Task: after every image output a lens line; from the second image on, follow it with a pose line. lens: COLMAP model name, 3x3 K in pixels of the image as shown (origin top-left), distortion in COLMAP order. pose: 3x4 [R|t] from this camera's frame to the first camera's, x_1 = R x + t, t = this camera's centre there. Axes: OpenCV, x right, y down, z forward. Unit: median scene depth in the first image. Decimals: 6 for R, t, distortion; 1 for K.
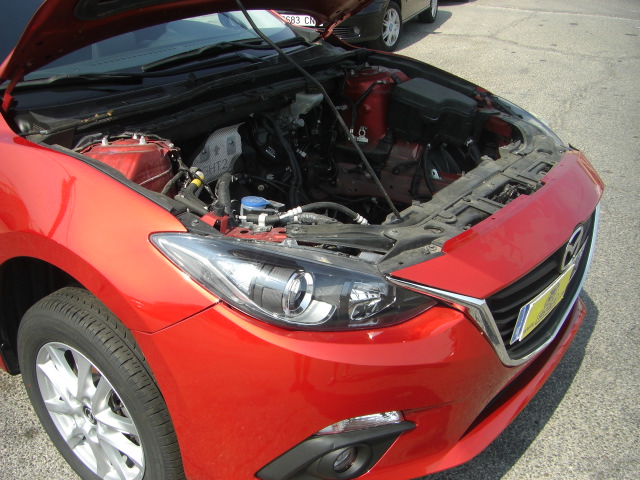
lens RADIAL K [[719.0, 0, 320.0], [0, 719.0, 240.0], [0, 0, 1]] dist [-0.261672, 0.410651]
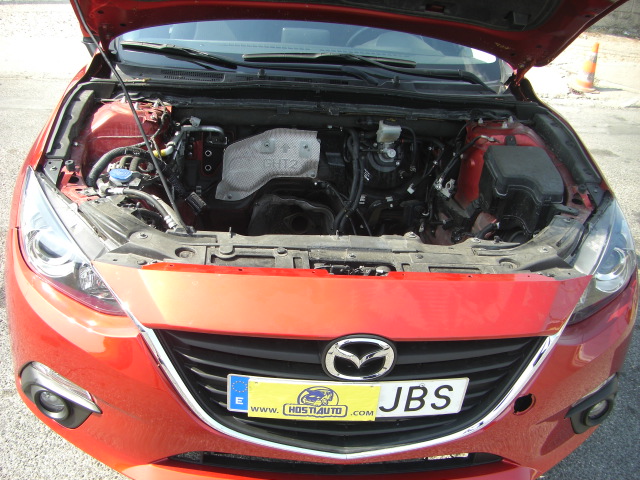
lens RADIAL K [[719.0, 0, 320.0], [0, 719.0, 240.0], [0, 0, 1]] dist [-0.261672, 0.410651]
pose [[0.649078, 0.367269, -0.666192, 0.642149], [-0.384305, 0.914079, 0.129495, -0.157798], [0.656511, 0.171969, 0.734452, 0.275866]]
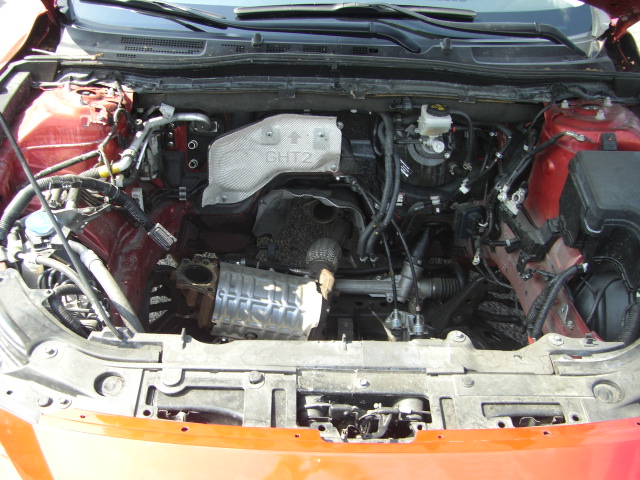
lens RADIAL K [[724.7, 0, 310.2], [0, 724.7, 241.2], [0, 0, 1]] dist [-0.211005, 0.208138]
pose [[0.588853, 0.470987, -0.656828, 0.437335], [-0.364599, 0.880073, 0.304201, -0.271935], [0.721332, 0.060349, 0.689956, 0.469561]]
